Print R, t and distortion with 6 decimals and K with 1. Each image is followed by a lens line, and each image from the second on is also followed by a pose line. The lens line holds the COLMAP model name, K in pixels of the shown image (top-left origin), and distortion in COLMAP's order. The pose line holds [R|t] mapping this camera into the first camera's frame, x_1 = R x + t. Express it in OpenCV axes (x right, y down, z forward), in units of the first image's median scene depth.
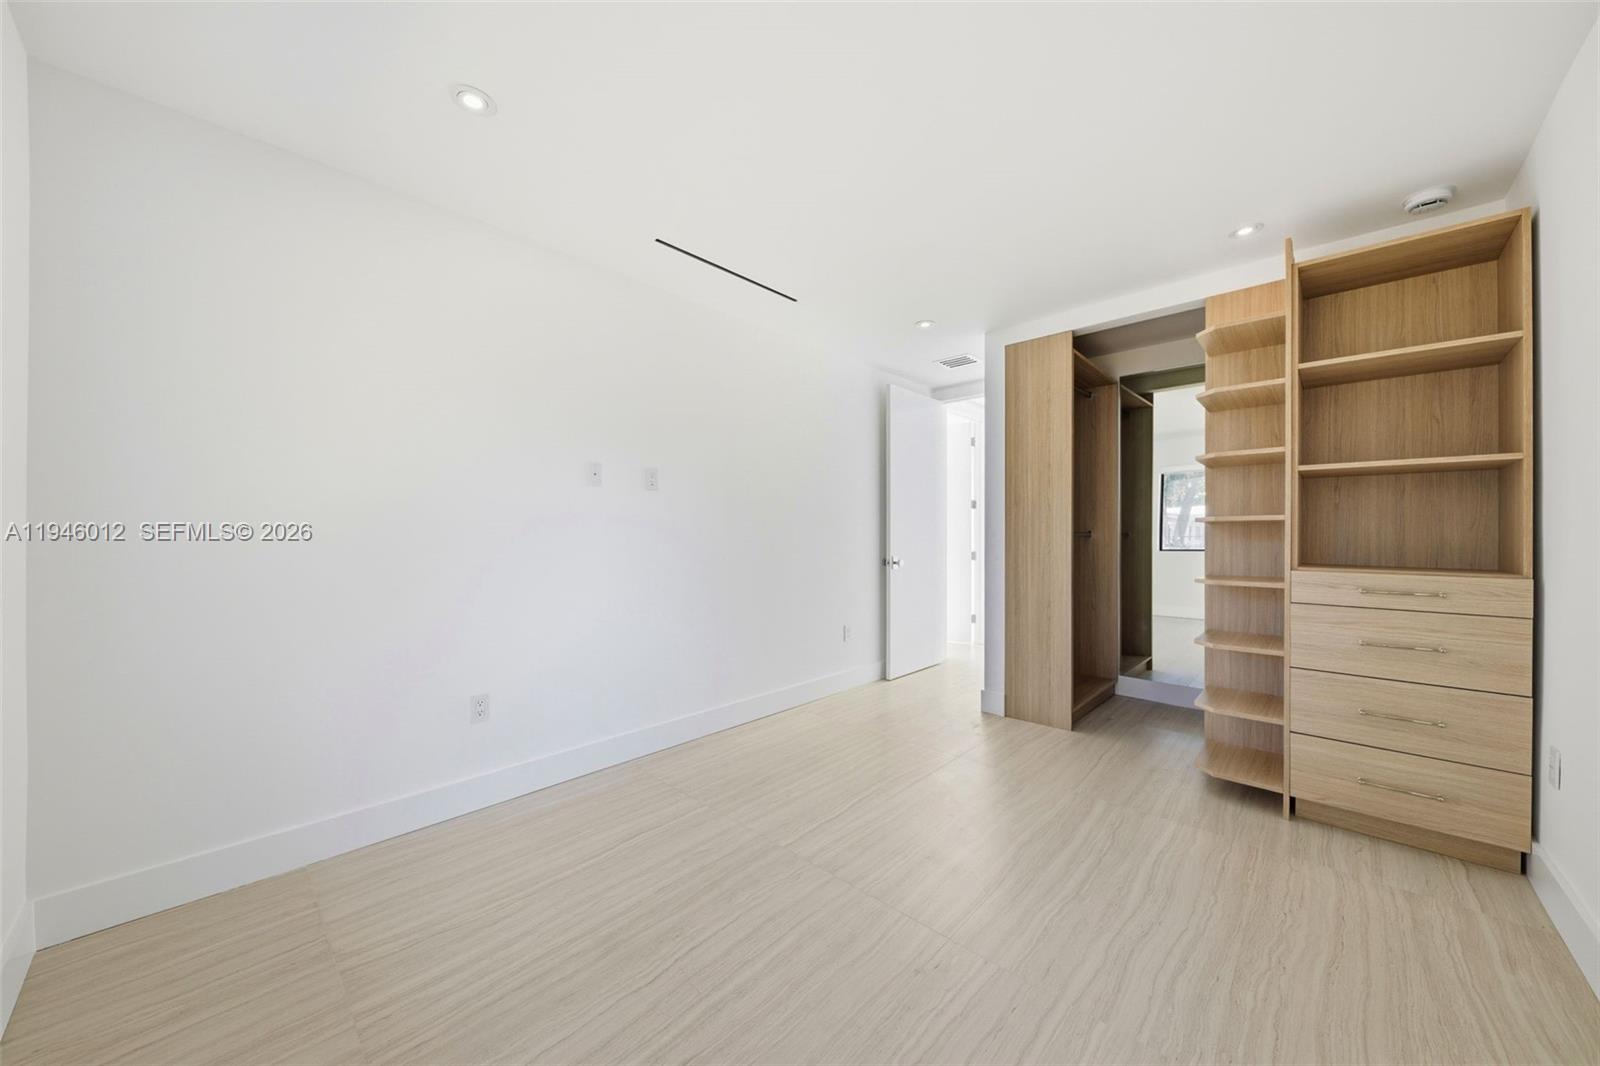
lens RADIAL K [[562.8, 0, 801.0], [0, 562.8, 533.8], [0, 0, 1]] dist [-0.013905, -0.000422]
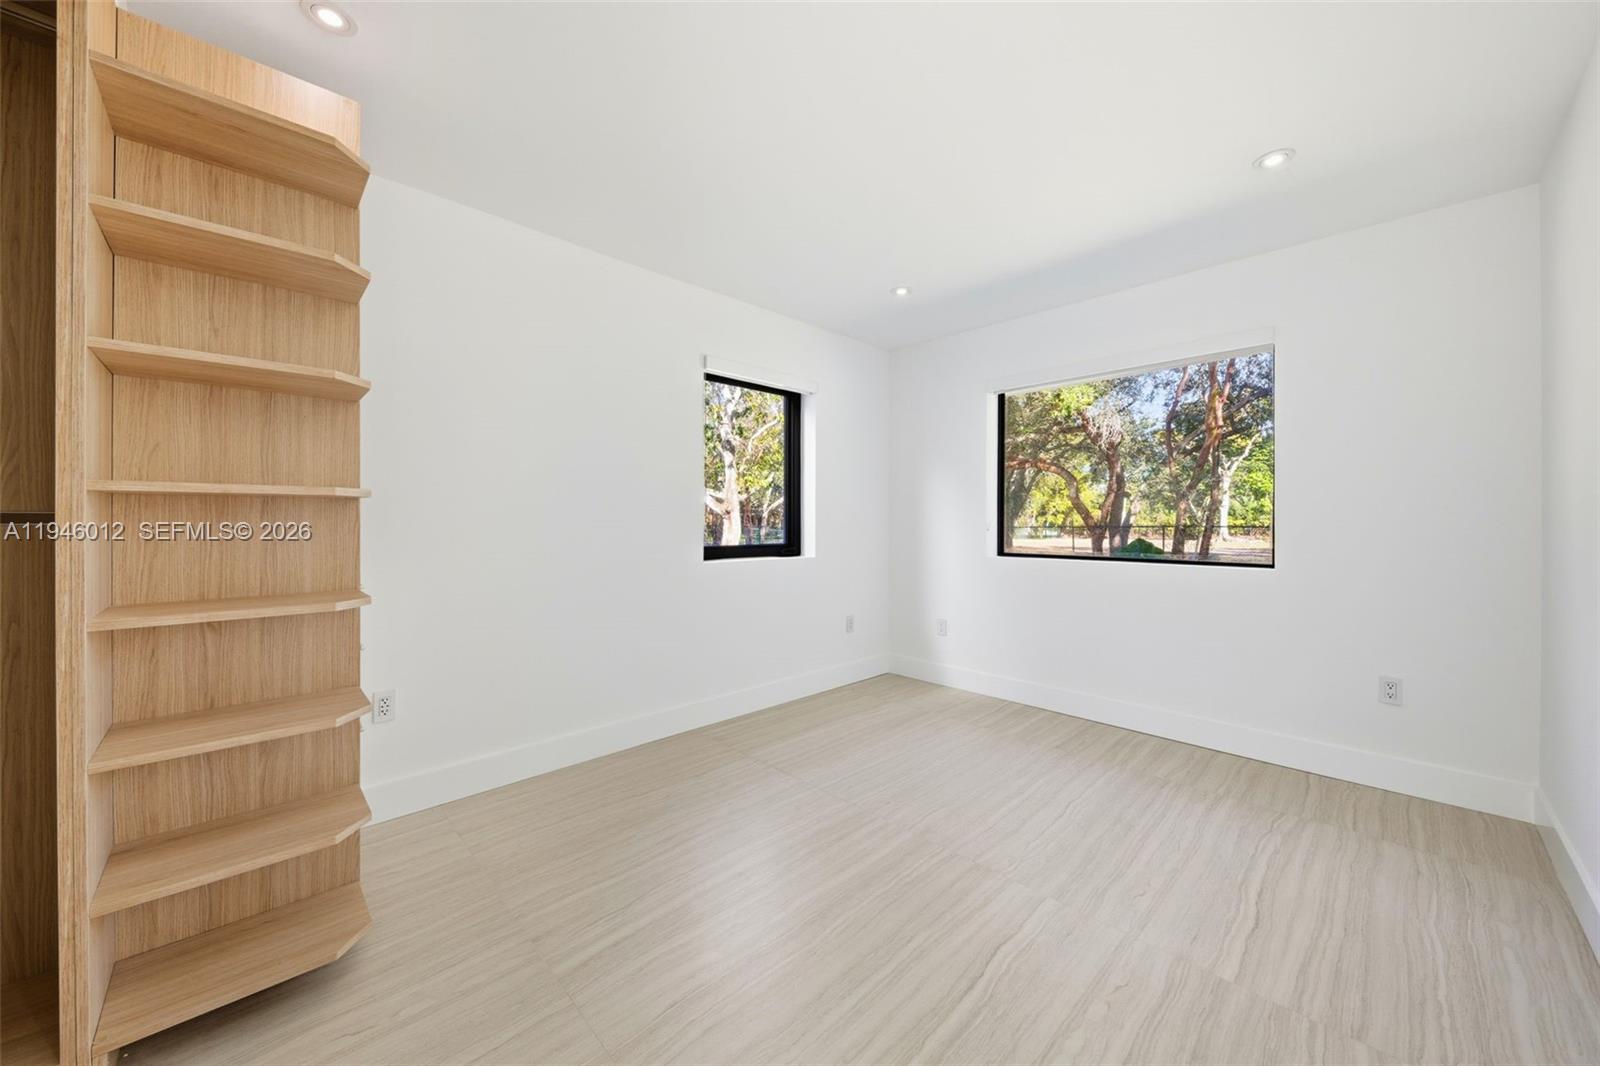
lens RADIAL K [[562.8, 0, 799.2], [0, 562.8, 520.5], [0, 0, 1]] dist [-0.013905, -0.000422]
pose [[-0.998835, -0.008238, 0.047542, 0.433085], [-0.007861, 0.999936, 0.008125, -0.011548], [-0.047606, 0.007742, -0.998836, 2.611950]]
